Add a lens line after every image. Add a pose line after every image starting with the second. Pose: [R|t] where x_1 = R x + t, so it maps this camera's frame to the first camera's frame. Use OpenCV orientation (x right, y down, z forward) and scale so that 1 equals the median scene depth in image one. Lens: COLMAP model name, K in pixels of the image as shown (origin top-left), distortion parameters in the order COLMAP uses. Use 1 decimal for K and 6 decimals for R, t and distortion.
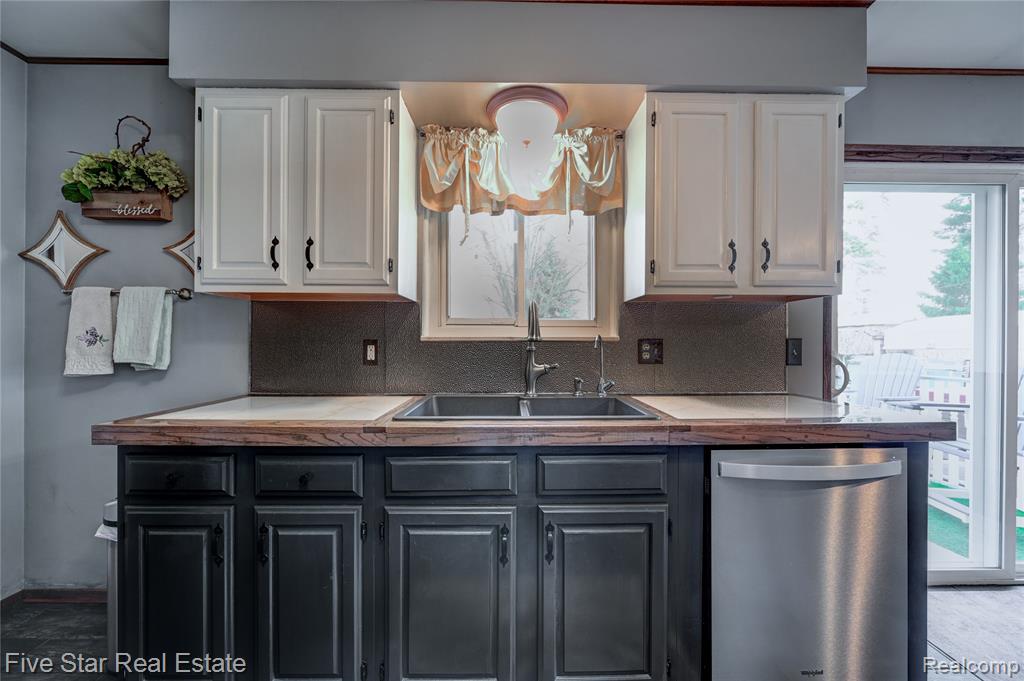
lens RADIAL K [[403.1, 0, 517.8], [0, 403.1, 346.2], [0, 0, 1]] dist [-0.002544, -0.000153]
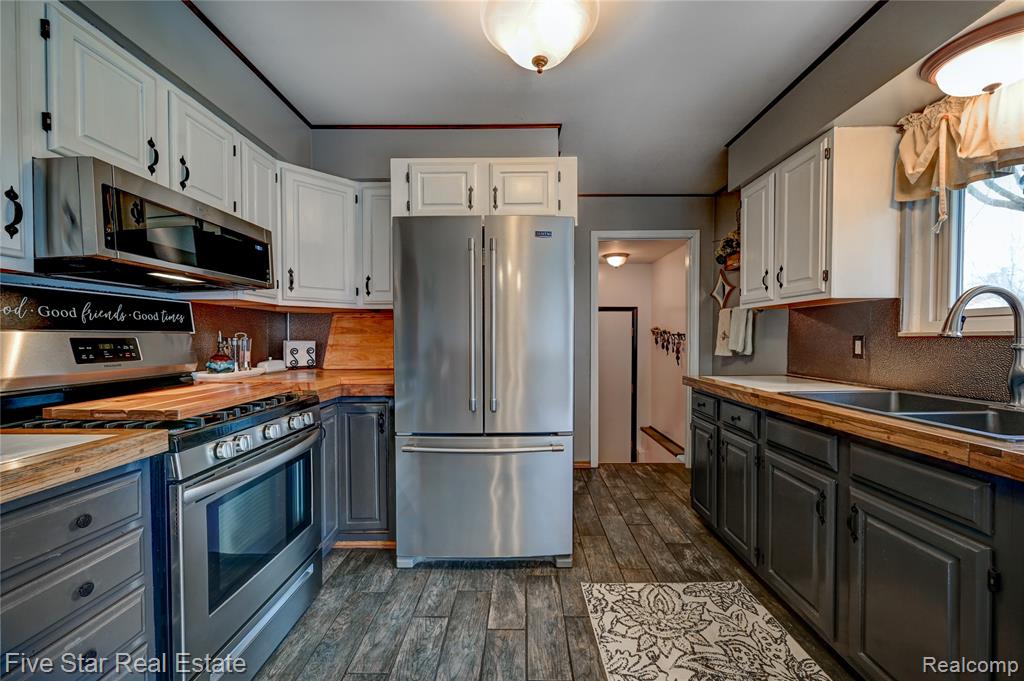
lens RADIAL K [[403.1, 0, 517.2], [0, 403.1, 344.3], [0, 0, 1]] dist [-0.002544, -0.000153]
pose [[-0.020855, 0.012955, -0.999699, 0.835455], [-0.001441, 0.999915, 0.012988, -0.005747], [0.999781, 0.001712, -0.020835, 0.078336]]
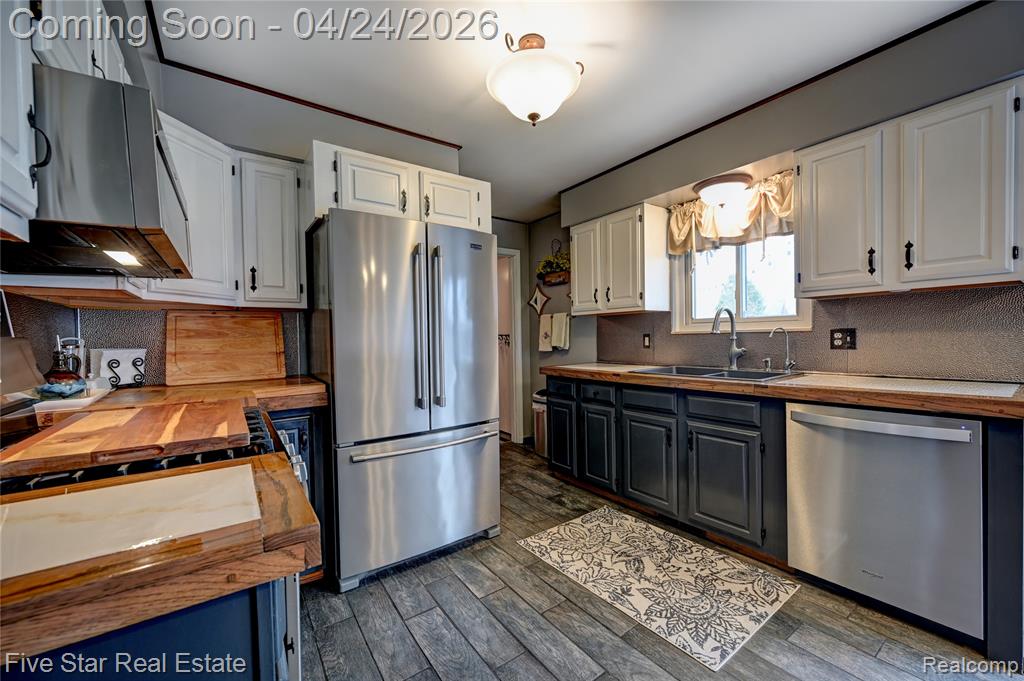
lens RADIAL K [[403.1, 0, 519.1], [0, 403.1, 343.8], [0, 0, 1]] dist [-0.002544, -0.000153]
pose [[0.578616, -0.000790, -0.815600, 0.823573], [0.018045, 0.999767, 0.011833, -0.004379], [0.815400, -0.021565, 0.578496, -0.533943]]
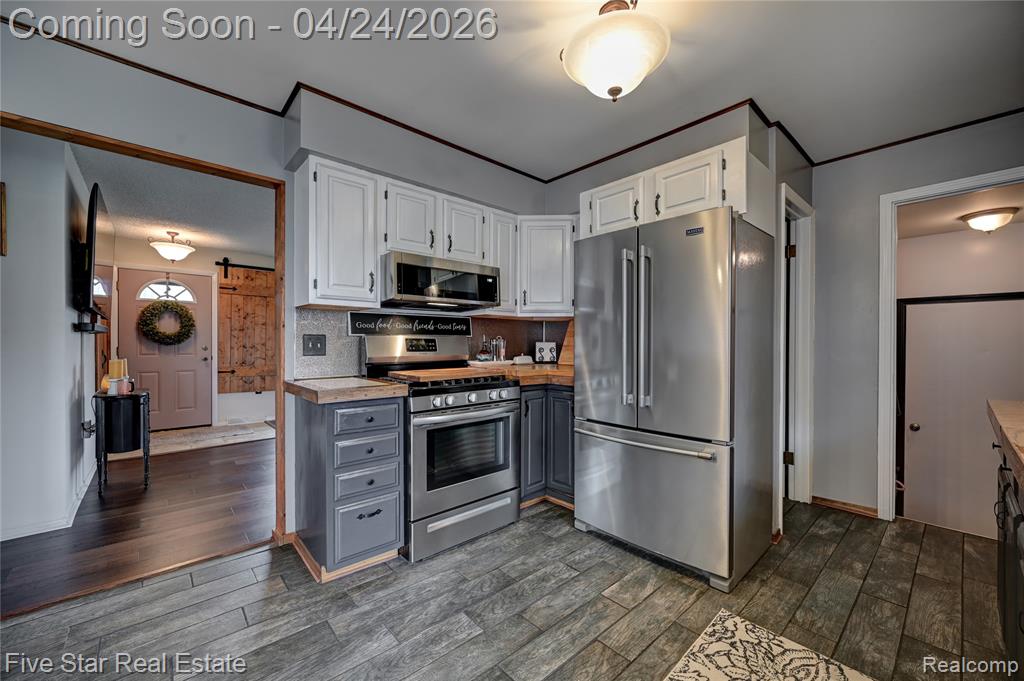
lens RADIAL K [[403.1, 0, 515.7], [0, 403.1, 344.2], [0, 0, 1]] dist [-0.002544, -0.000153]
pose [[-0.750112, -0.003751, -0.661300, 0.783827], [-0.008072, 0.999961, 0.003484, 0.006374], [0.661261, 0.007952, -0.750114, 0.653961]]
